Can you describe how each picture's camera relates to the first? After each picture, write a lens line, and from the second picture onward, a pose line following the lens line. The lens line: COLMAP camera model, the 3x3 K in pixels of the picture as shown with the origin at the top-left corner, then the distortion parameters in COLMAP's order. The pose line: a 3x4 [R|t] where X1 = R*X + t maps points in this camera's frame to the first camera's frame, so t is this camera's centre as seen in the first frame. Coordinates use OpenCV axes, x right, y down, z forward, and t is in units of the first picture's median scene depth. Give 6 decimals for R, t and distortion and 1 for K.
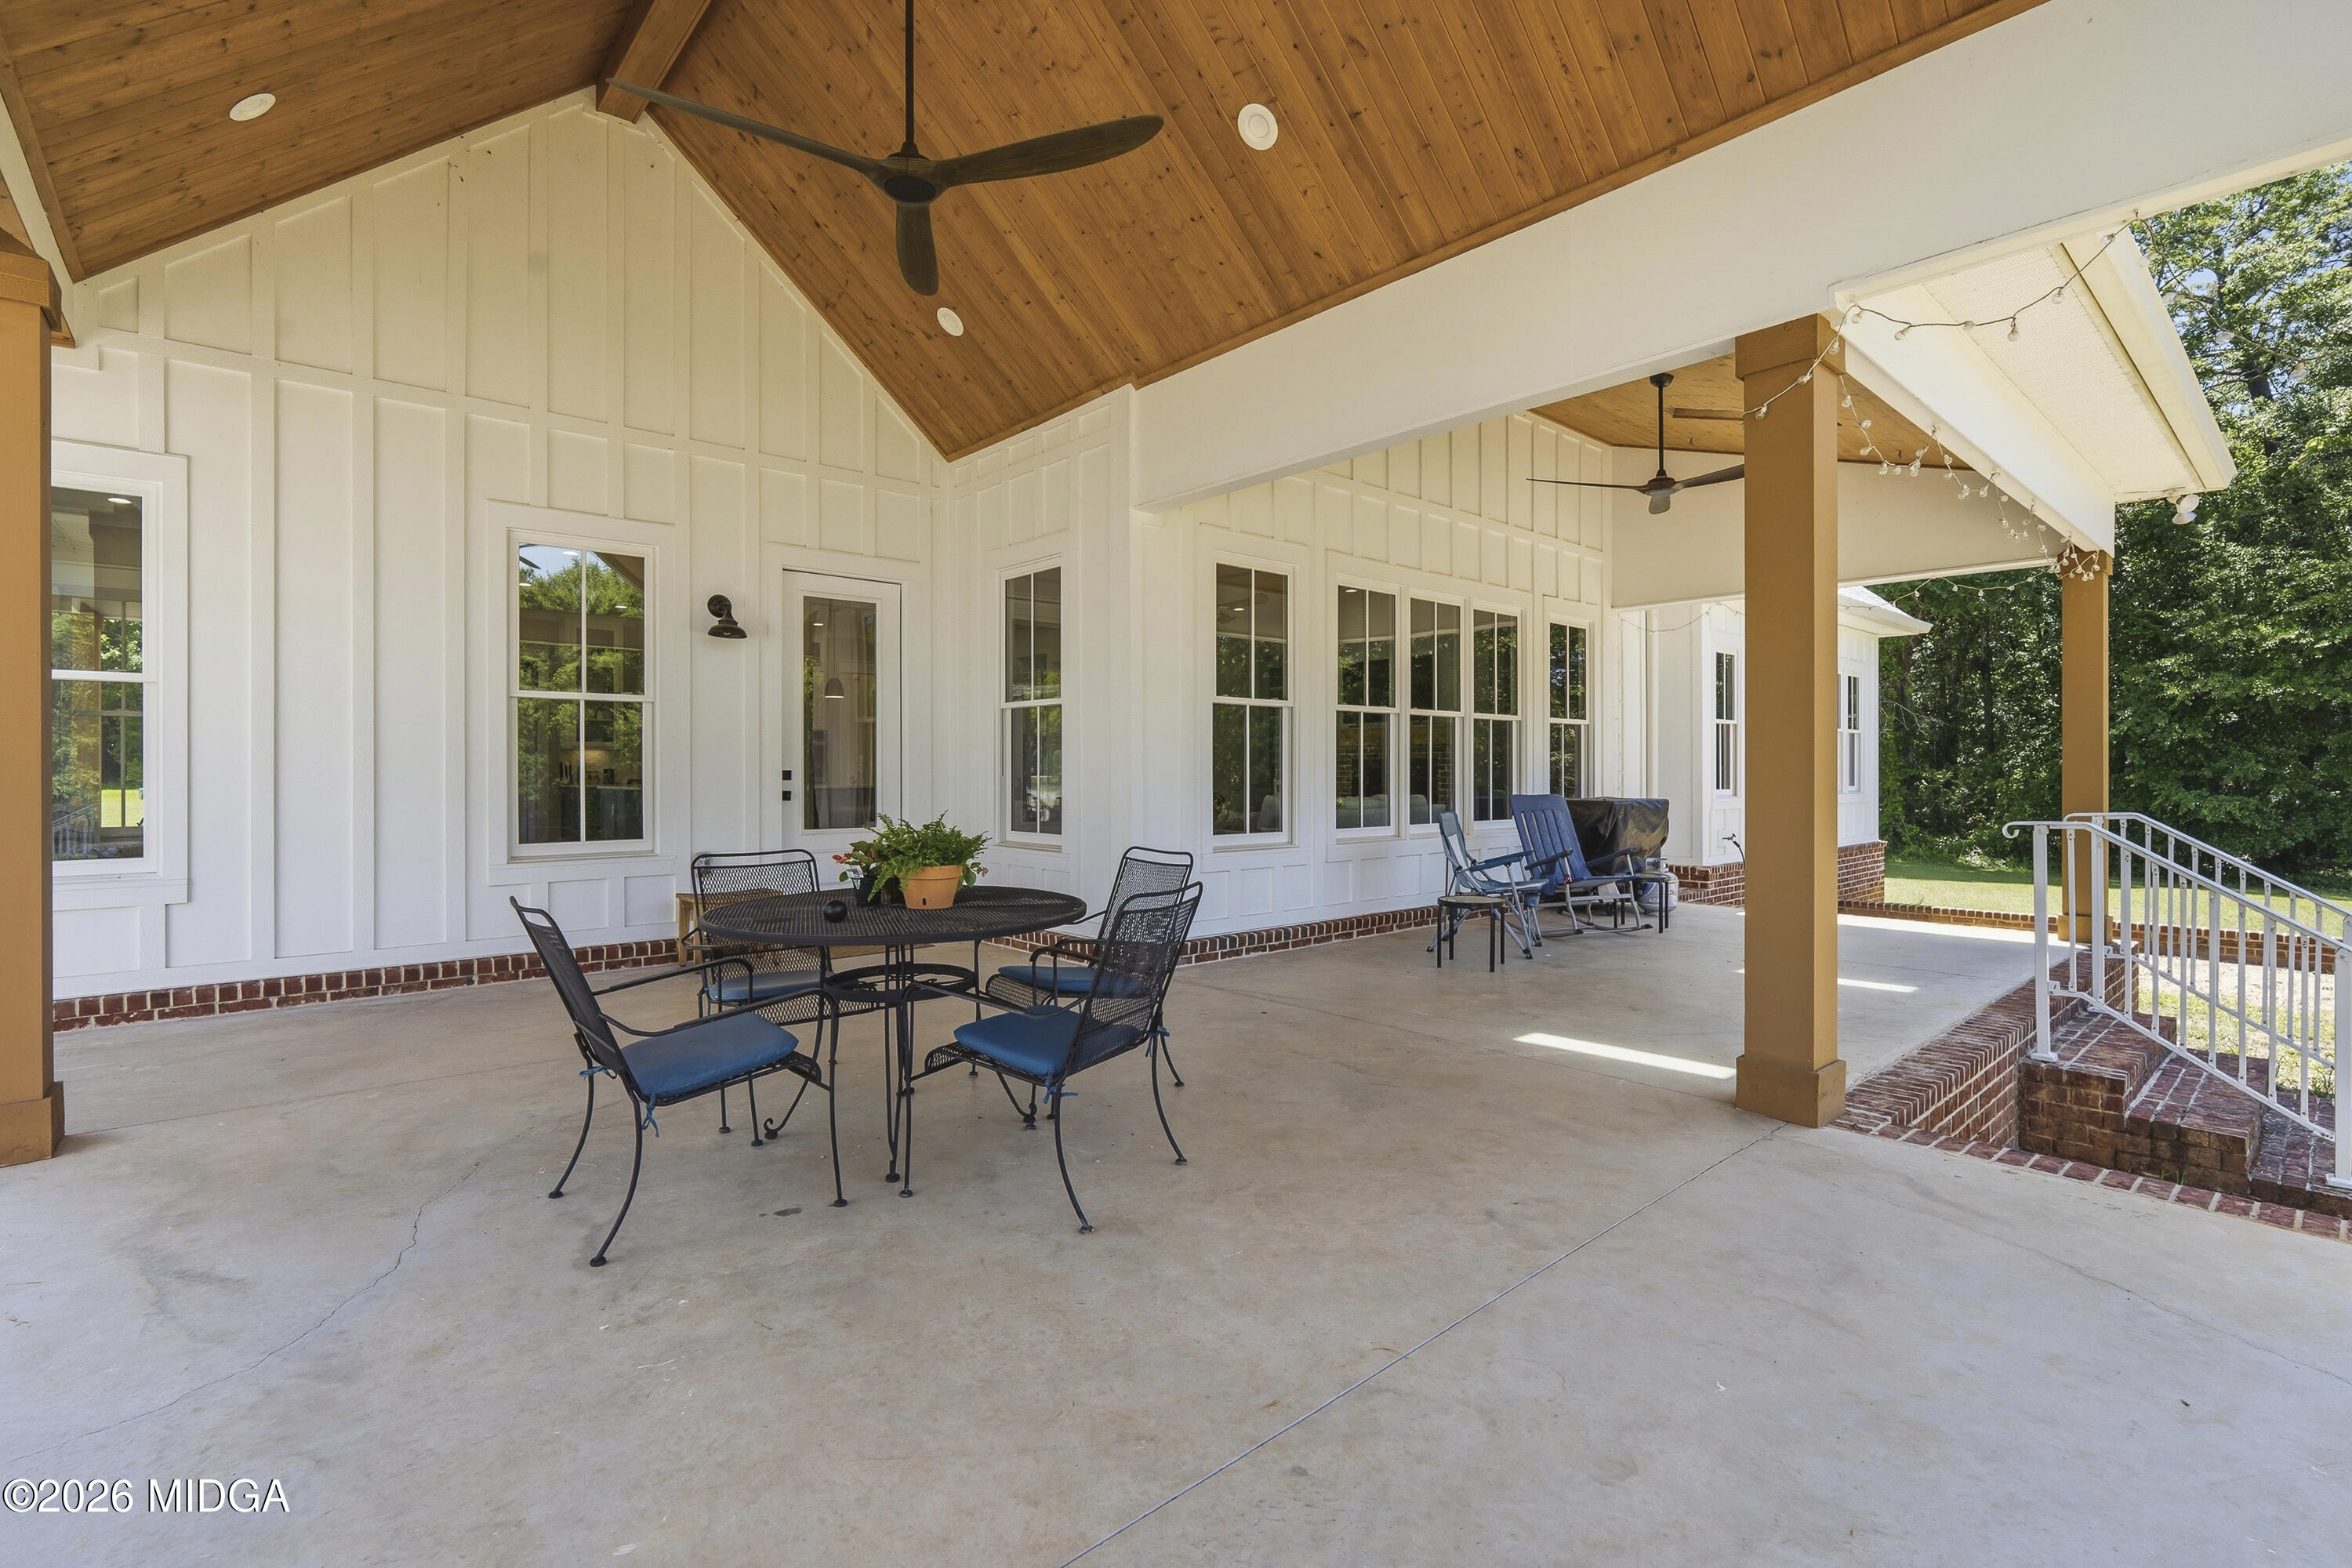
lens RADIAL K [[1059.7, 0, 1179.0], [0, 1059.7, 773.8], [0, 0, 1]] dist [-0.001746, -0.000266]
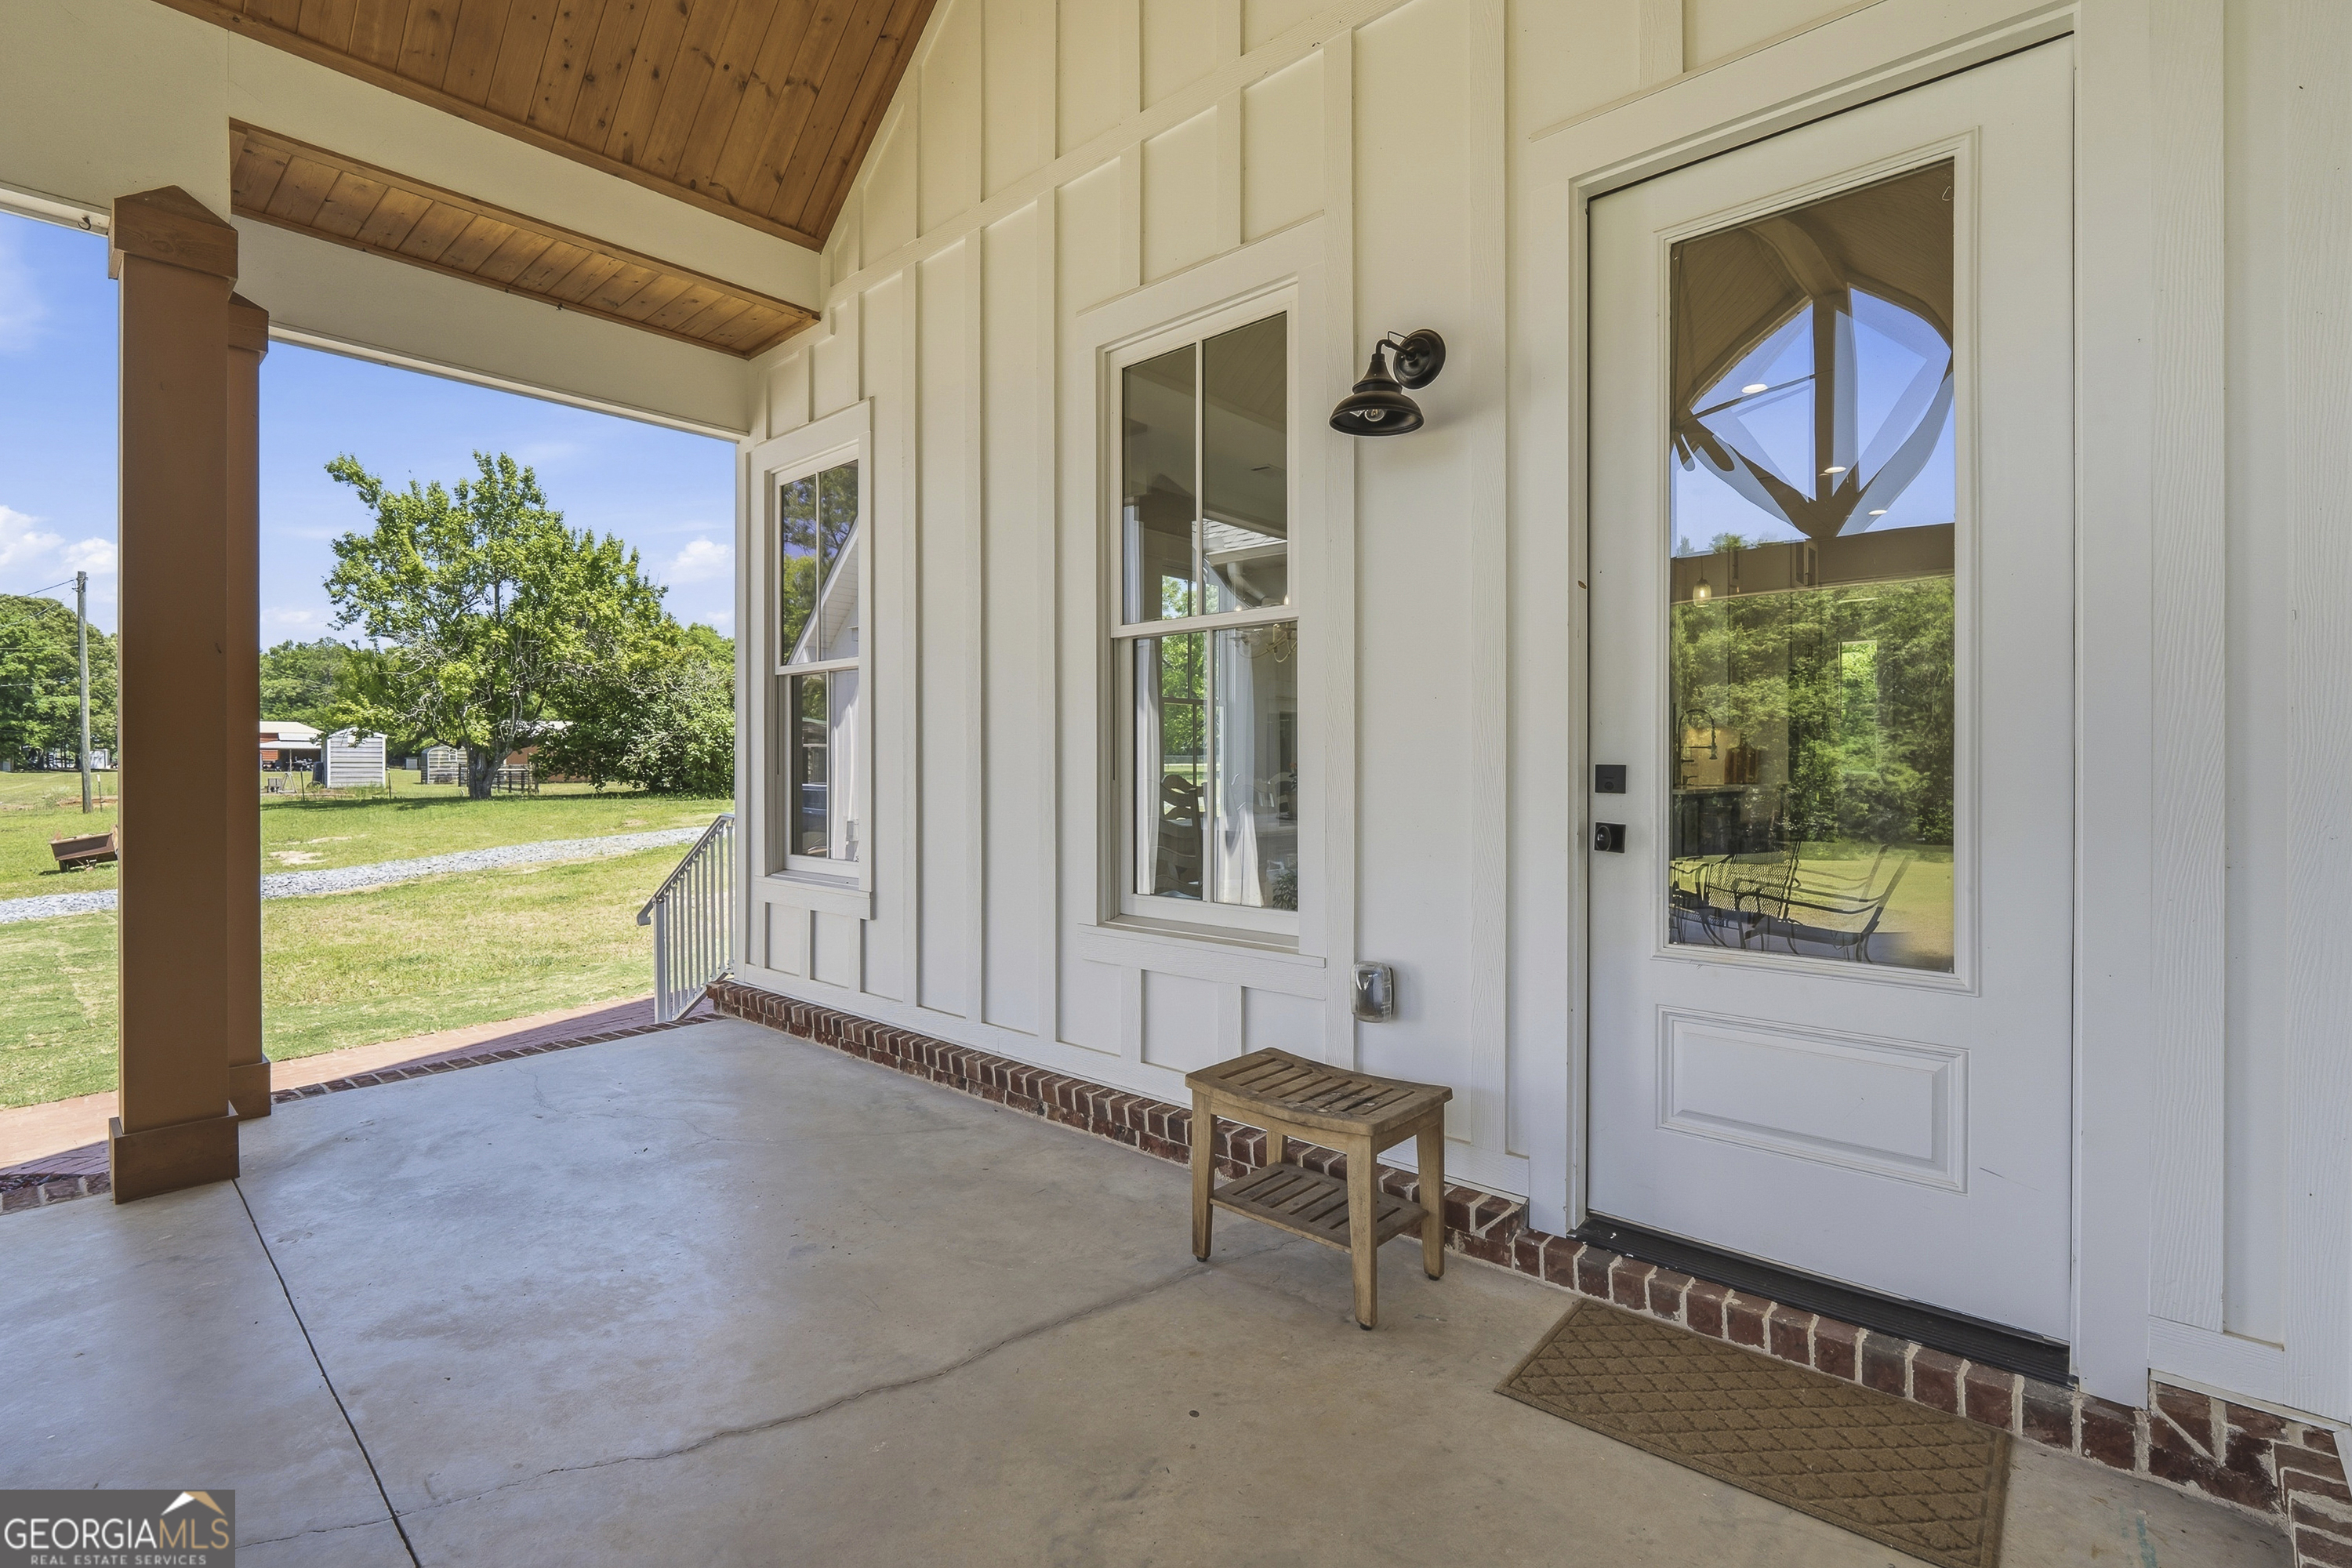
lens RADIAL K [[1057.4, 0, 1172.7], [0, 1057.4, 774.7], [0, 0, 1]] dist [-0.010004, 0.000094]
pose [[0.112299, 0.014160, -0.993574, -0.065989], [-0.002461, 0.999899, 0.013972, -0.007422], [0.993671, 0.000877, 0.112322, 1.351502]]
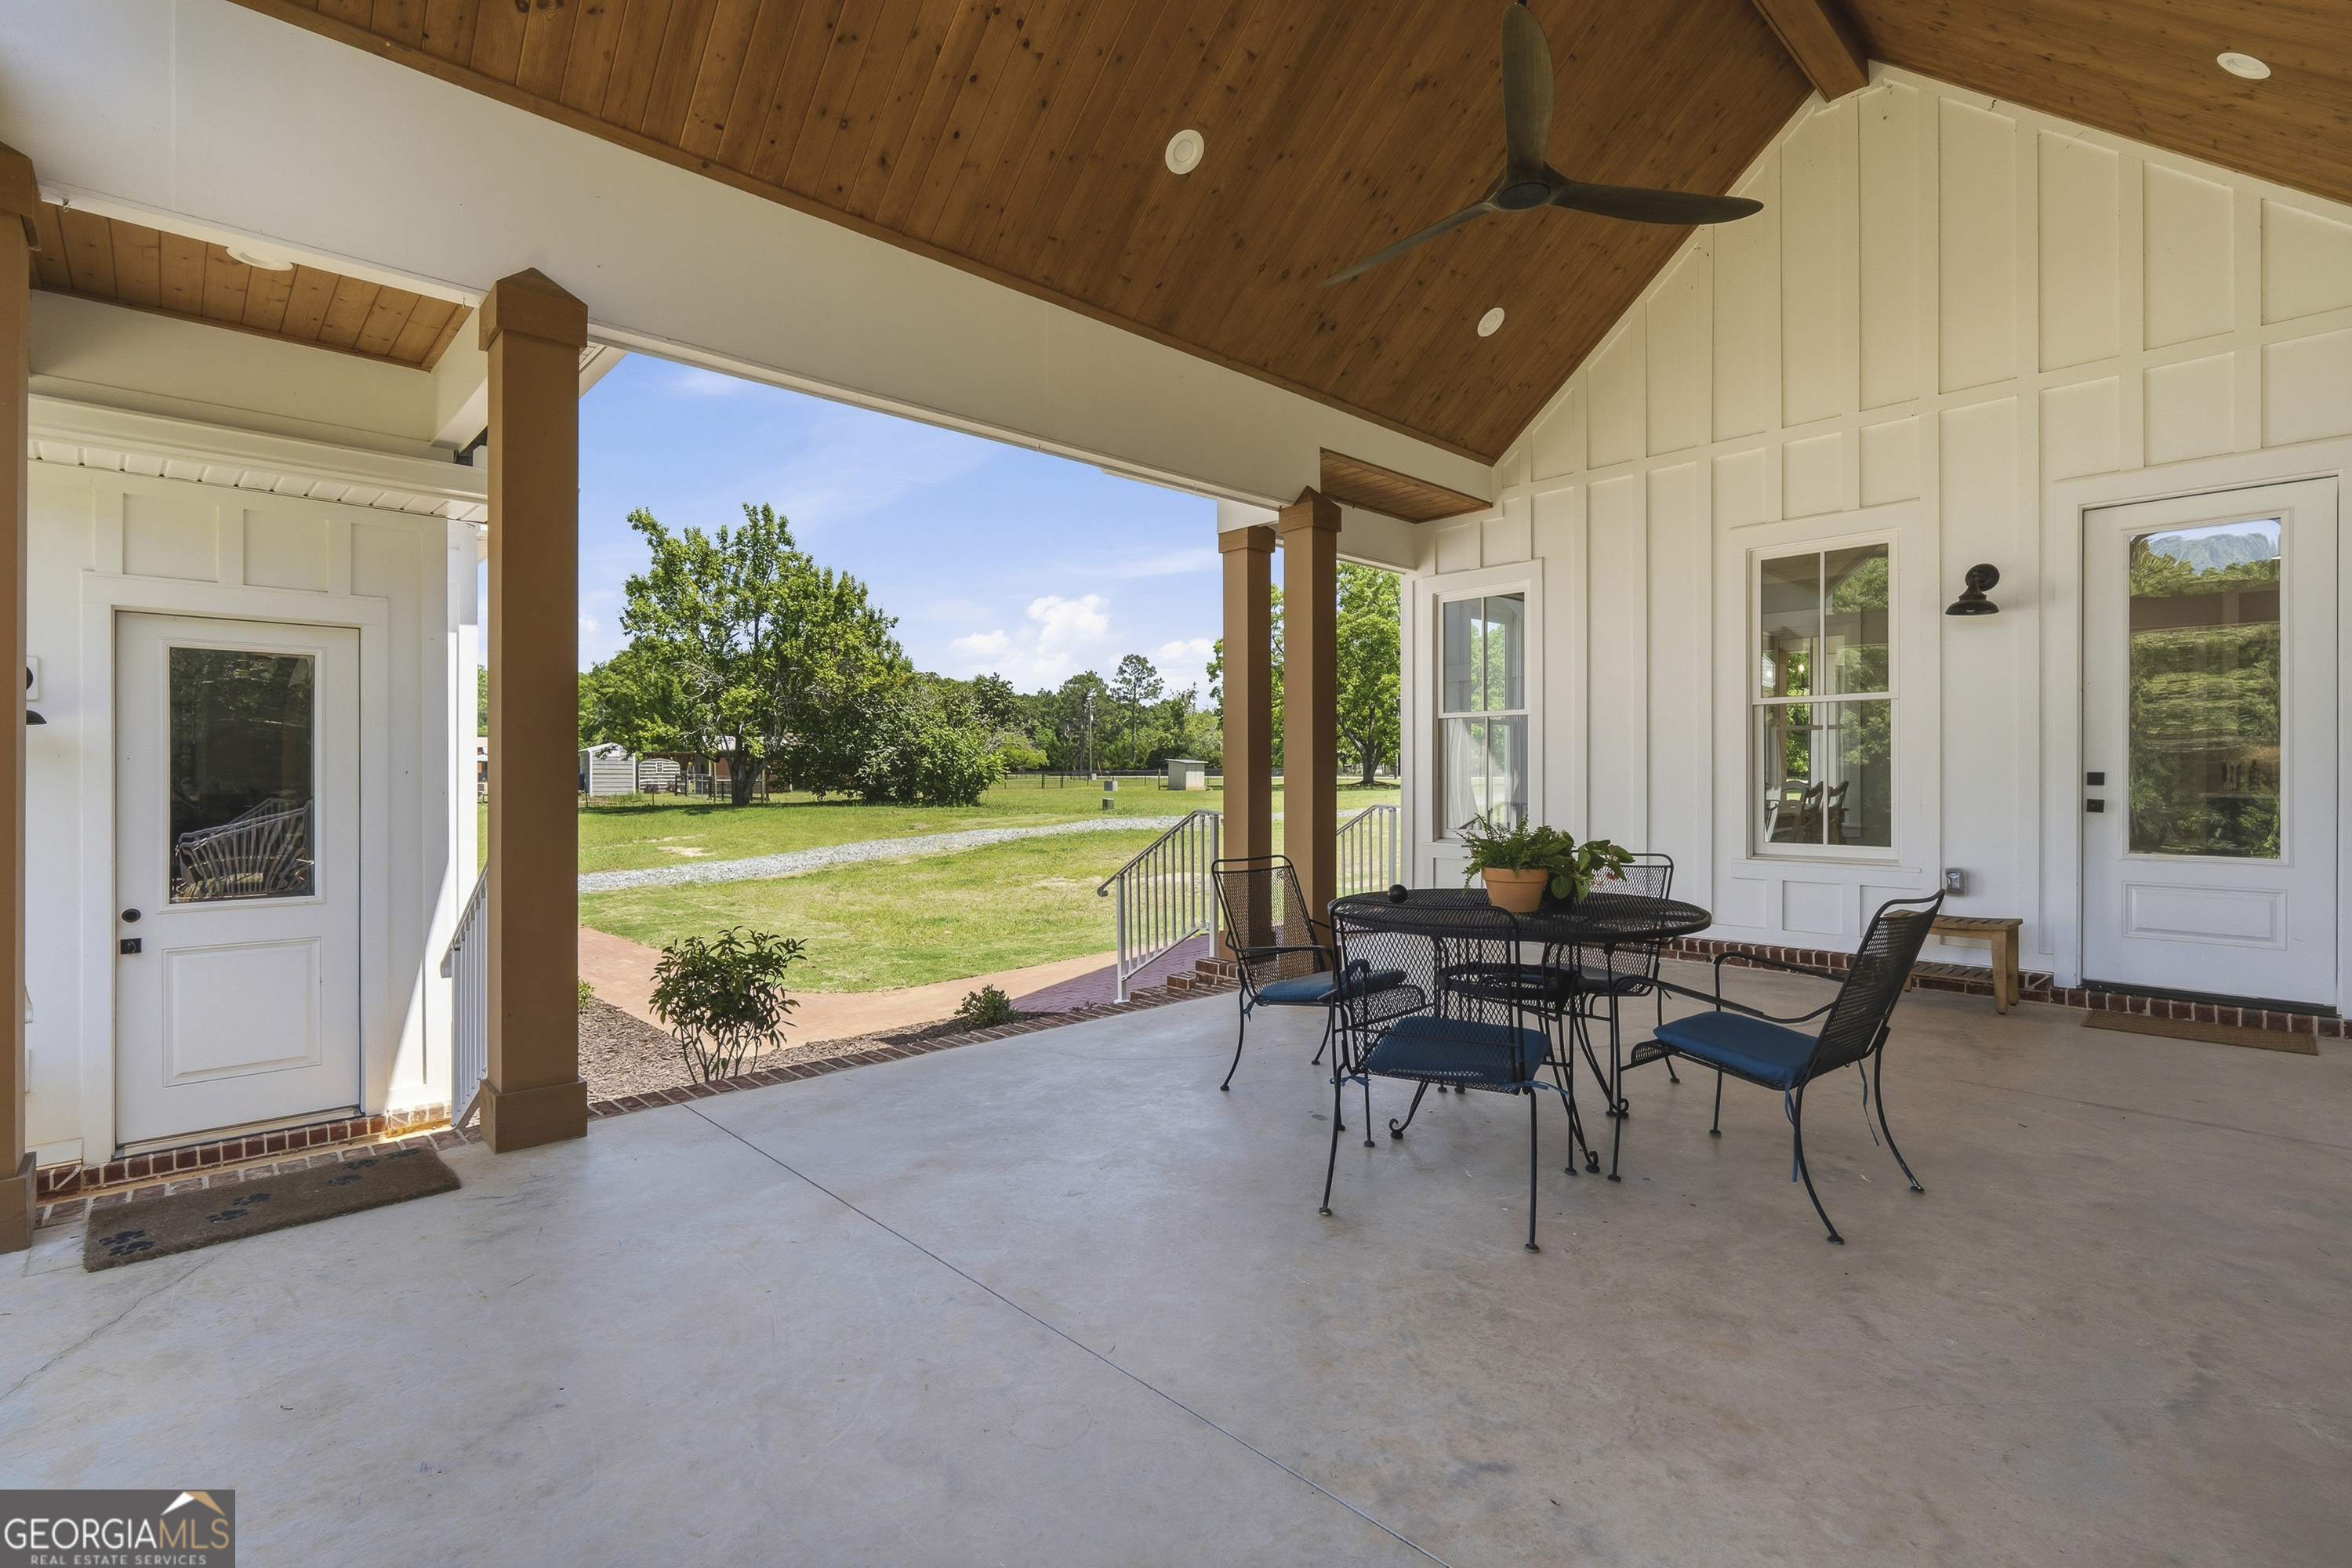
lens RADIAL K [[1059.1, 0, 1176.0], [0, 1059.1, 784.0], [0, 0, 1]] dist [-0.002468, 0.000309]
pose [[0.047030, 0.010947, -0.998833, 0.592823], [-0.003302, 0.999936, 0.010804, -0.001631], [0.998888, 0.002790, 0.047063, 0.502544]]
